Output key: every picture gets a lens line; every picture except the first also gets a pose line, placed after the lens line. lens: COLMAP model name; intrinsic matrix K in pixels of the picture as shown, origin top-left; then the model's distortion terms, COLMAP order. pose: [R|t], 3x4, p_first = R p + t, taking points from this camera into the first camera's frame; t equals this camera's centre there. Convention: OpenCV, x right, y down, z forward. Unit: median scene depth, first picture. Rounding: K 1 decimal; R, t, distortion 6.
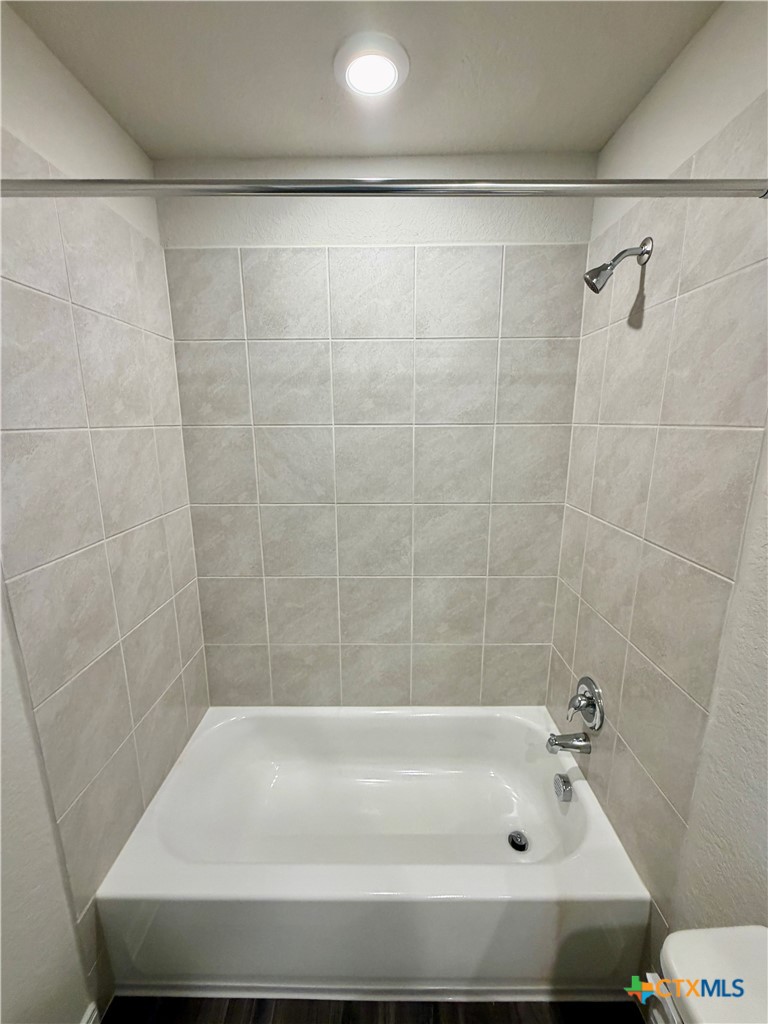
lens RADIAL K [[410.6, 0, 384.5], [0, 410.6, 512.2], [0, 0, 1]] dist [-0.001229, -0.000019]
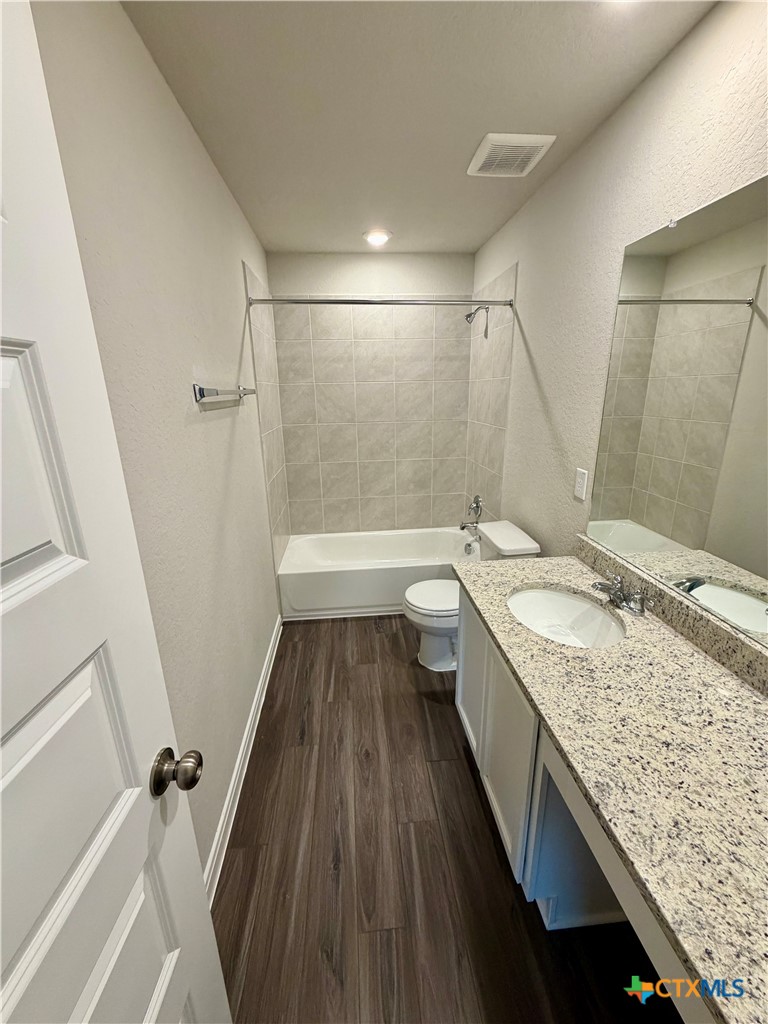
lens RADIAL K [[410.6, 0, 386.9], [0, 410.6, 512.7], [0, 0, 1]] dist [-0.001229, -0.000019]
pose [[0.994708, -0.043613, 0.093023, -0.179311], [0.036093, 0.996056, 0.081052, 0.265214], [-0.096191, -0.077265, 0.992360, -1.052384]]
